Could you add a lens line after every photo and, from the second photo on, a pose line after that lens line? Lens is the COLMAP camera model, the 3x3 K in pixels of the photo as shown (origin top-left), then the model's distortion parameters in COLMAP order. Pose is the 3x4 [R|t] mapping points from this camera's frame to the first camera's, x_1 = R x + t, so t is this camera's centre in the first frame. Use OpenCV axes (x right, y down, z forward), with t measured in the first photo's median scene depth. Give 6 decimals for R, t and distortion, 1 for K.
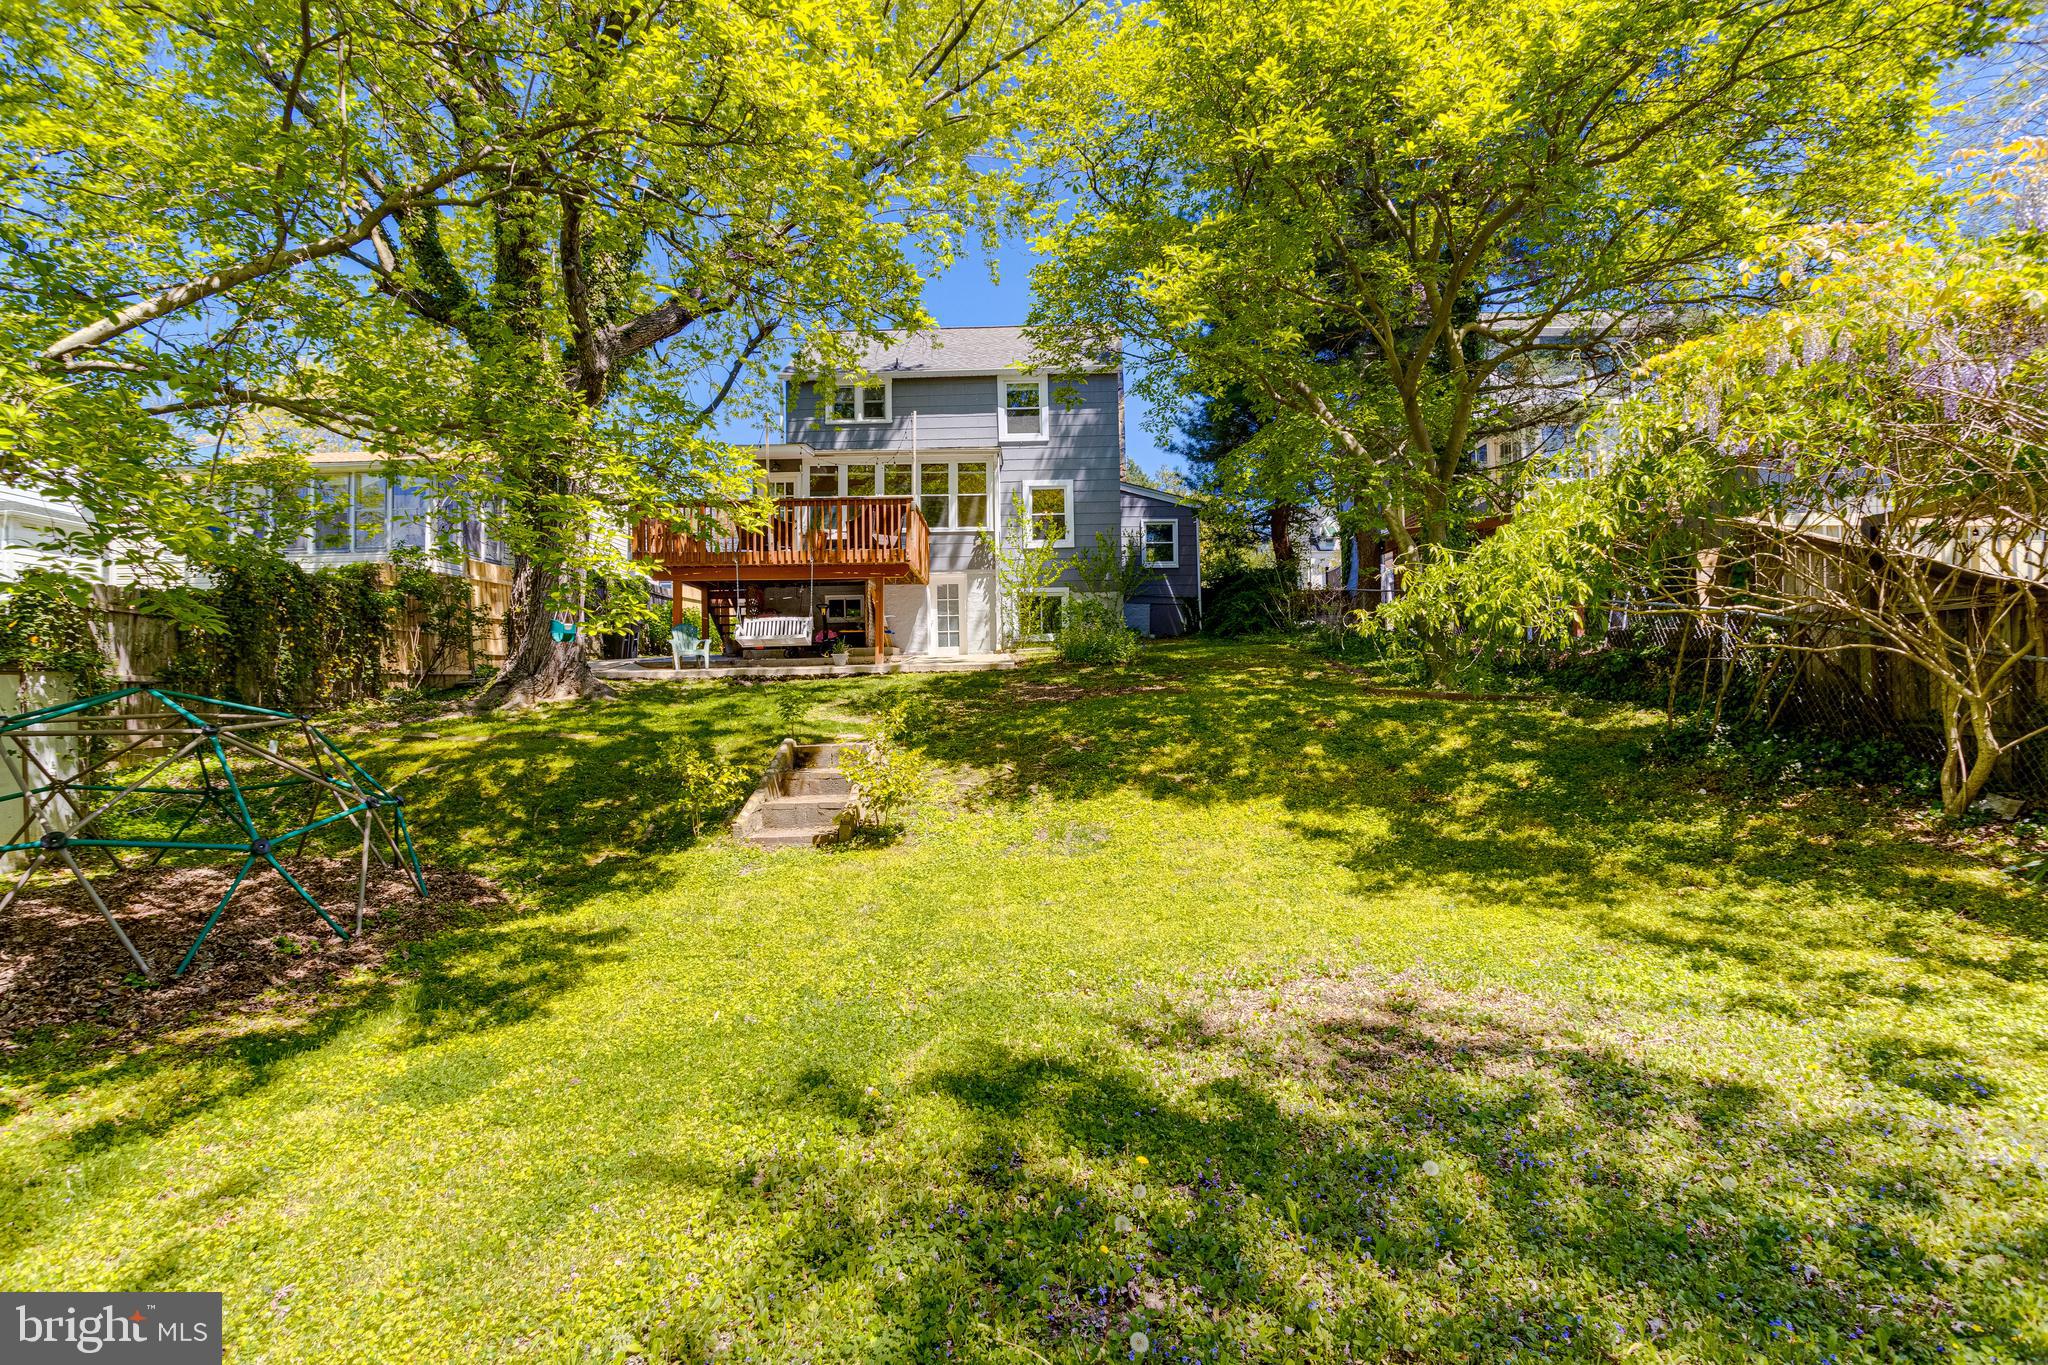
lens RADIAL K [[990.7, 0, 1029.9], [0, 990.7, 689.6], [0, 0, 1]] dist [-0.045652, 0.024340]
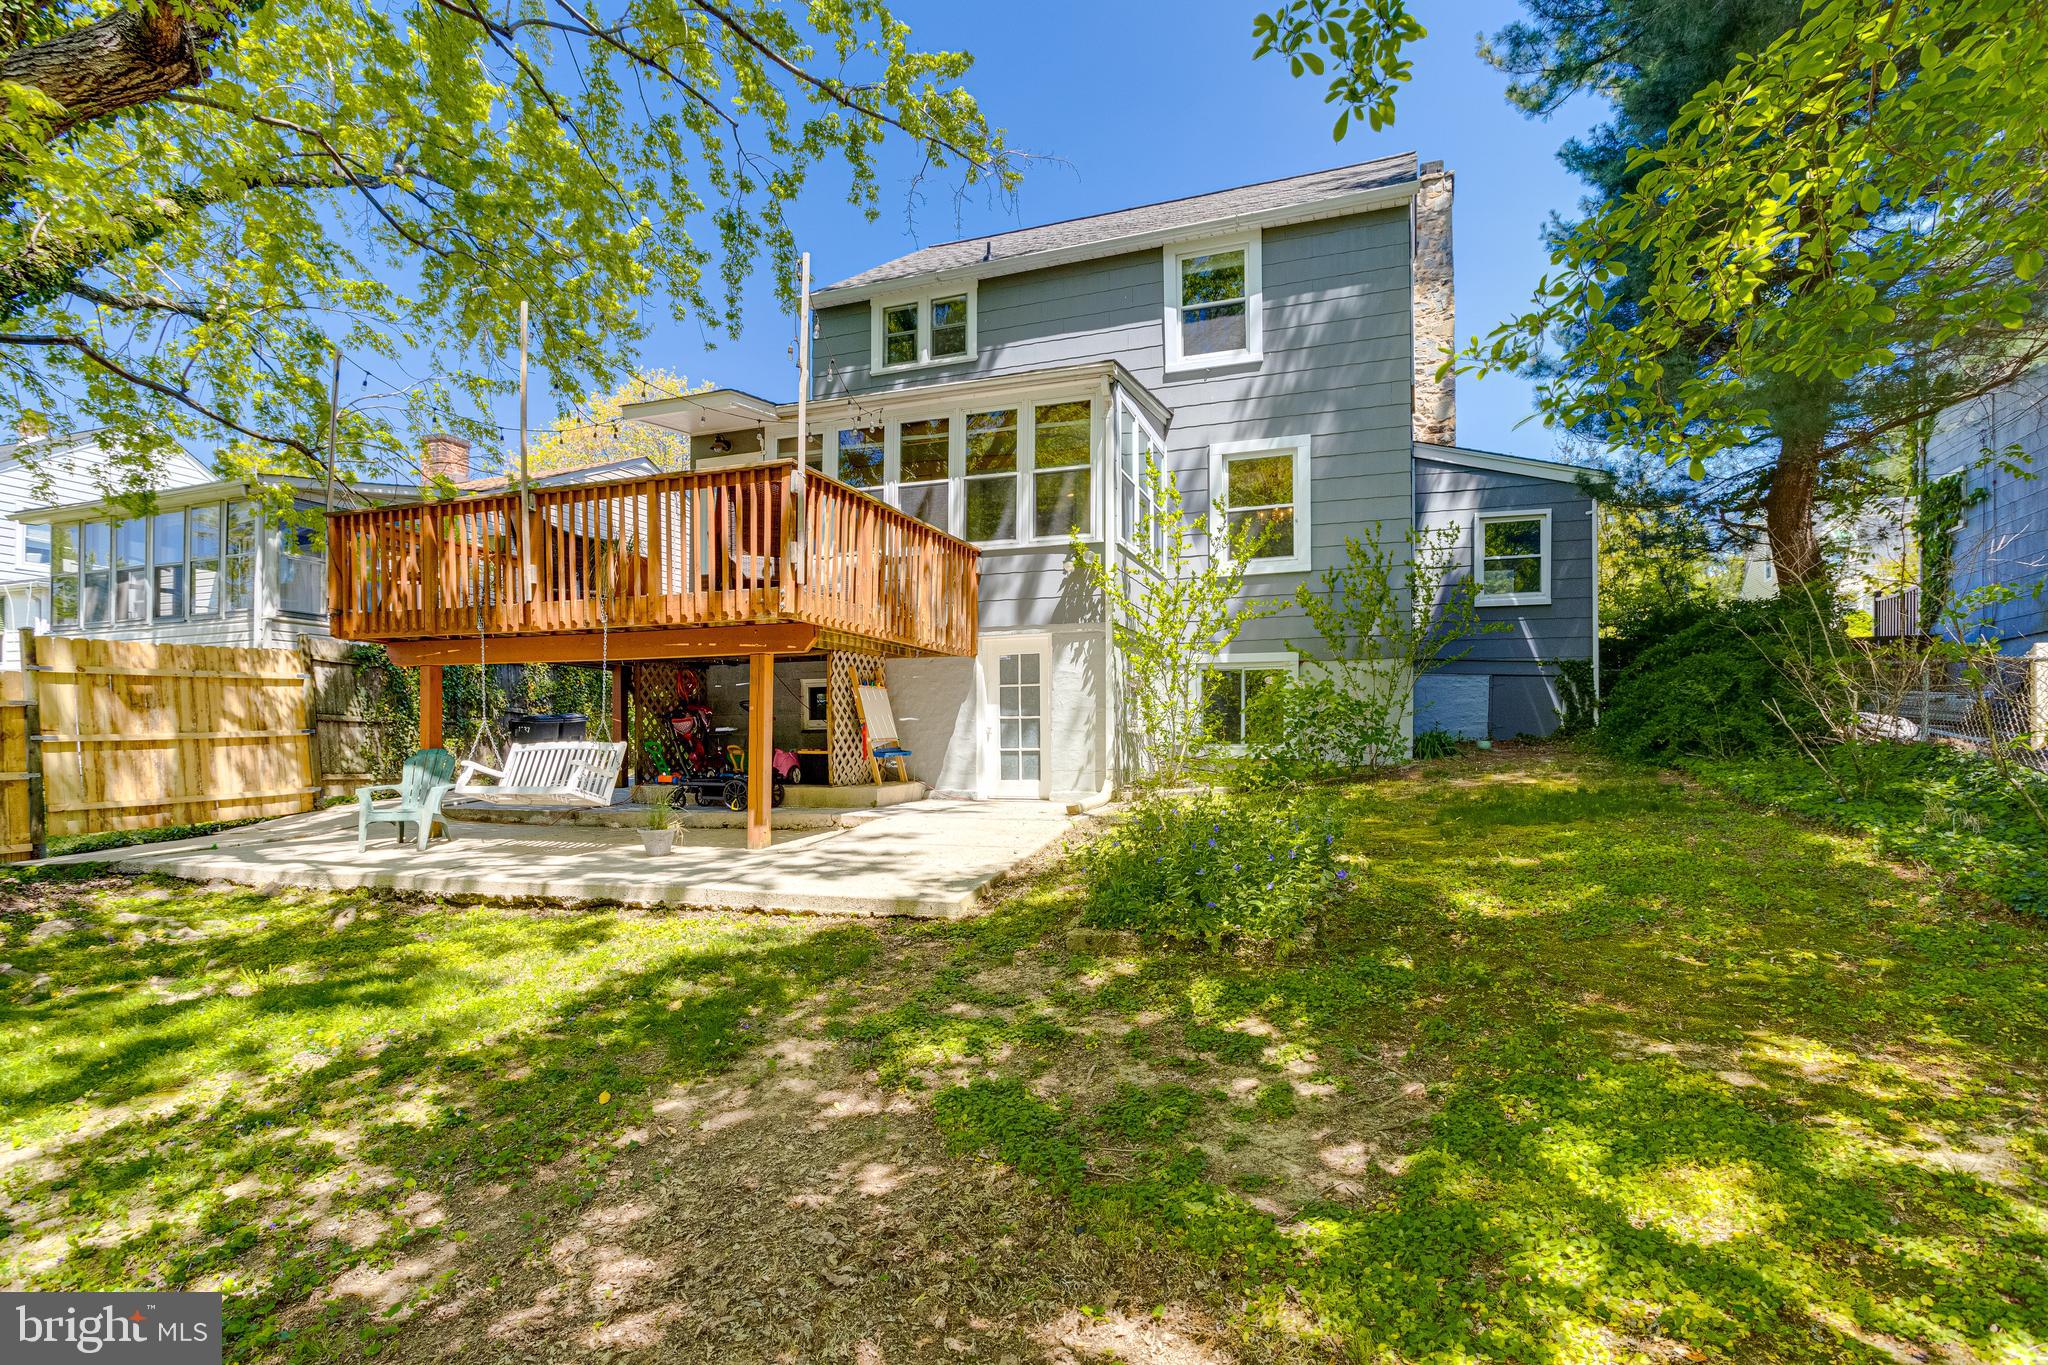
lens RADIAL K [[1053.4, 0, 1011.3], [0, 1053.4, 750.9], [0, 0, 1]] dist [-0.003359, -0.000220]
pose [[0.939988, 0.017008, -0.340782, 0.085332], [-0.013050, 0.999818, 0.013903, -0.058454], [0.340957, -0.008621, 0.940039, 0.447603]]
